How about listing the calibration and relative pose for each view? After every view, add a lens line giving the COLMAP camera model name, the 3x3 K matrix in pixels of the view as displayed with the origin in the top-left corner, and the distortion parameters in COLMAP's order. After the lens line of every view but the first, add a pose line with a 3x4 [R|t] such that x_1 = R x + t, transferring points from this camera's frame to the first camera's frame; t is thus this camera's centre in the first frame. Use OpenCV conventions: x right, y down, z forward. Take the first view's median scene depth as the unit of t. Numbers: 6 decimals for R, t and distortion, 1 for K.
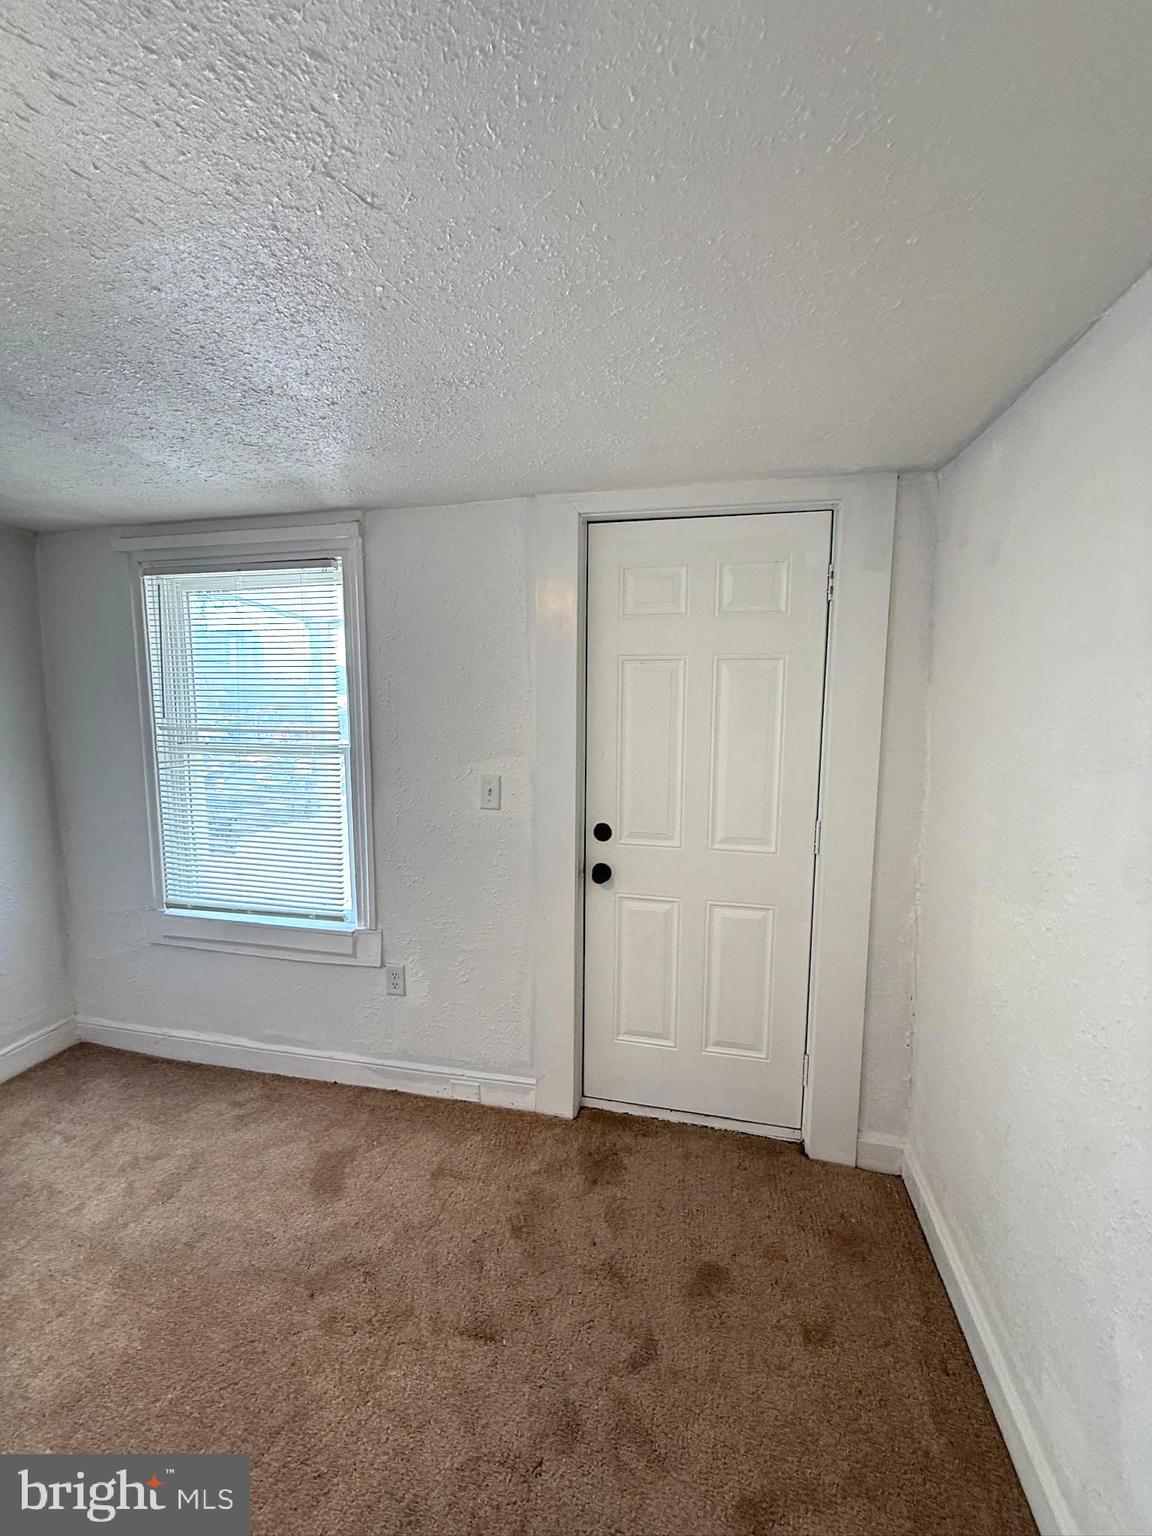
lens RADIAL K [[611.4, 0, 578.3], [0, 611.4, 766.8], [0, 0, 1]] dist [0.000940, 0.000220]
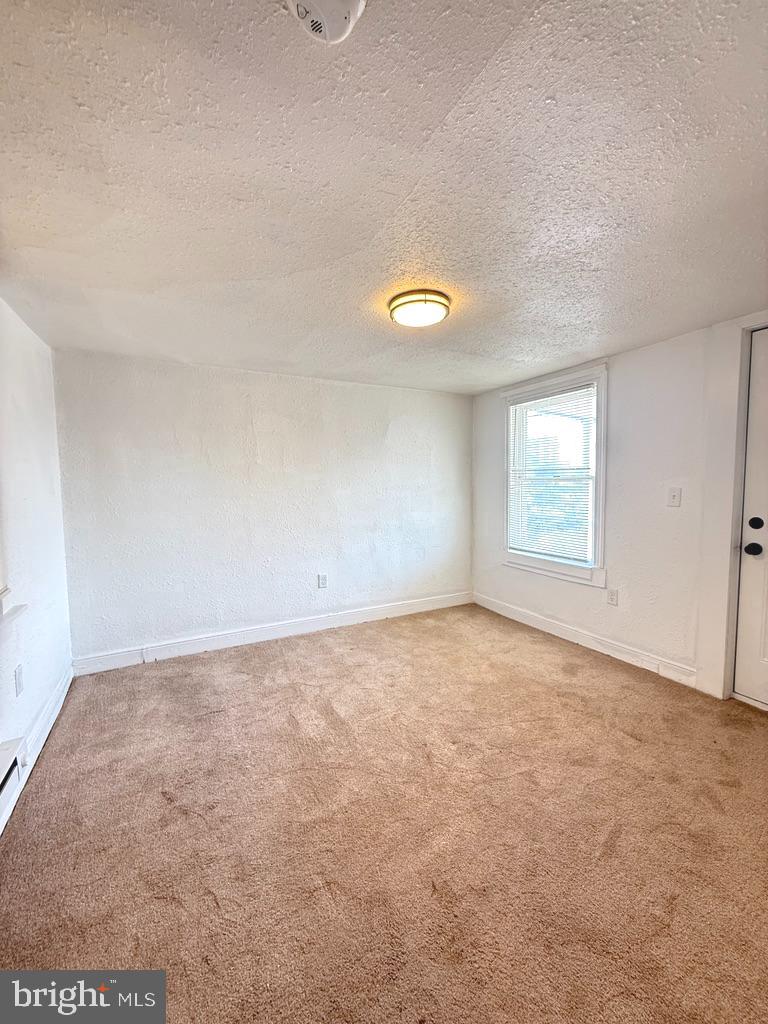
lens RADIAL K [[413.5, 0, 385.0], [0, 413.5, 512.4], [0, 0, 1]] dist [-0.001418, 0.000068]
pose [[0.647229, 0.040506, -0.761219, 0.228713], [-0.064621, 0.997908, -0.001843, 0.142509], [0.759552, 0.050383, 0.648492, -0.418138]]
